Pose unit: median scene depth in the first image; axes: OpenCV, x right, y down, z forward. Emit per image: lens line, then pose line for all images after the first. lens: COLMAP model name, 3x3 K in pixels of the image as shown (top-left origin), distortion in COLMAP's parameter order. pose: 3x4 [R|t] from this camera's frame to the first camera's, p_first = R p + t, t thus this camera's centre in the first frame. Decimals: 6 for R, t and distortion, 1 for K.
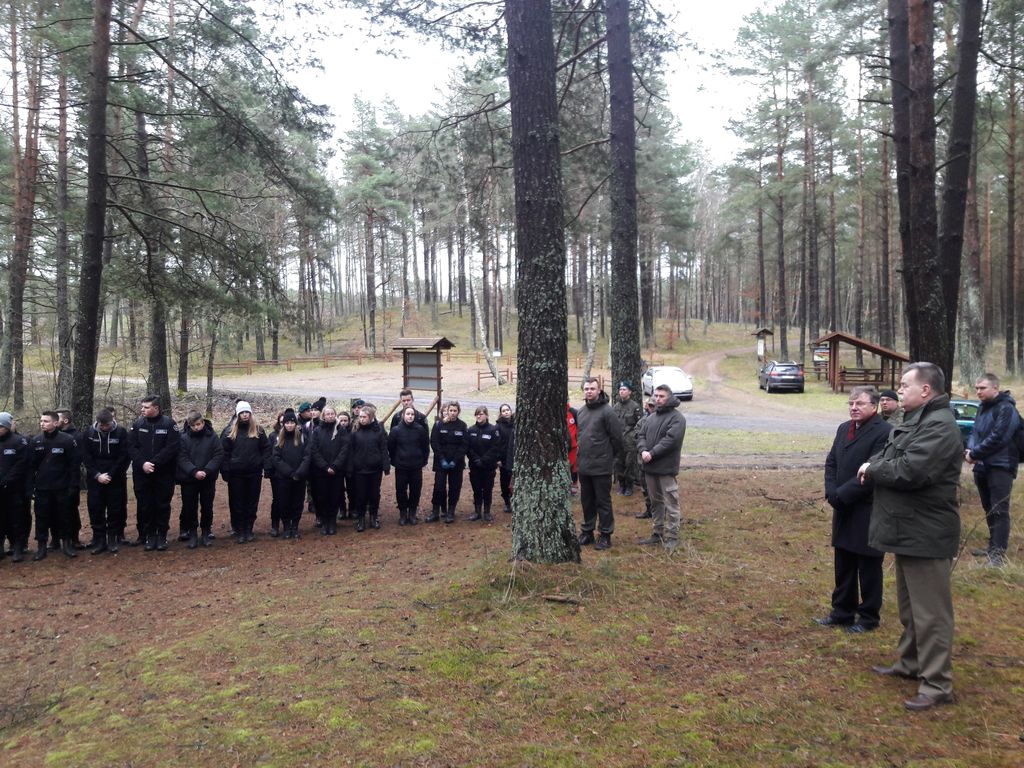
lens RADIAL K [[825.5, 0, 513.0], [0, 825.5, 382.7], [0, 0, 1]] dist [0.151148, -0.294495]
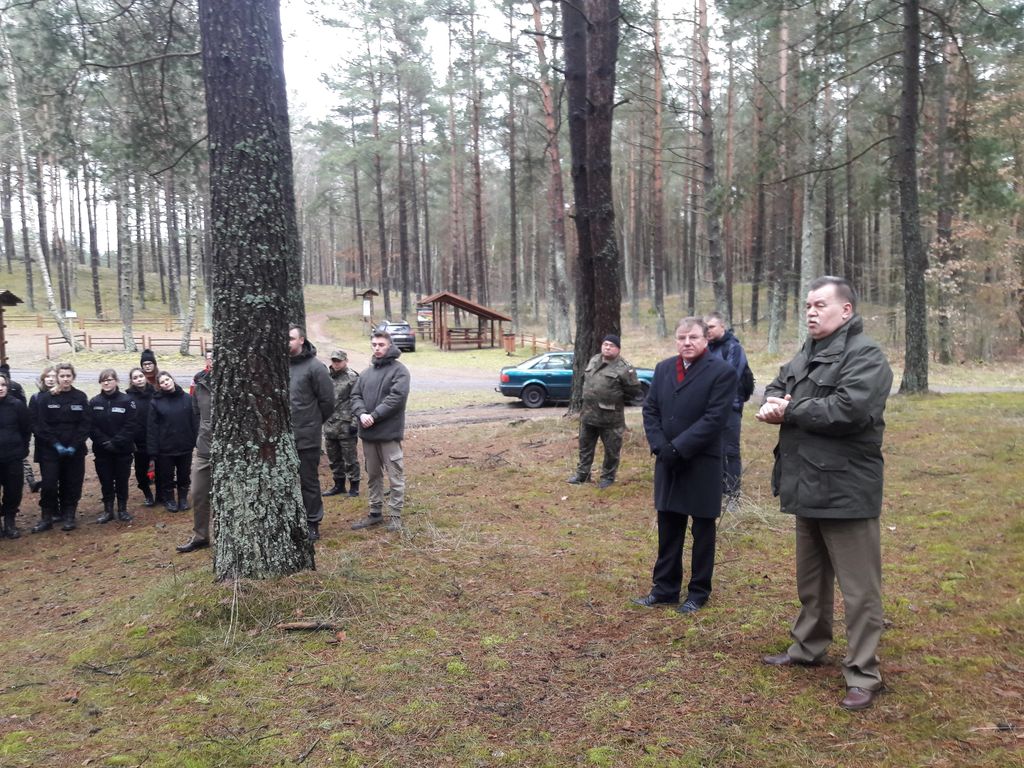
lens RADIAL K [[846.2, 0, 512.1], [0, 846.2, 389.3], [0, 0, 1]] dist [0.066925, -0.157032]
pose [[0.892272, -0.045915, 0.449158, -0.086272], [0.023003, 0.998147, 0.056338, 0.017234], [-0.450912, -0.039937, 0.891674, 0.230668]]
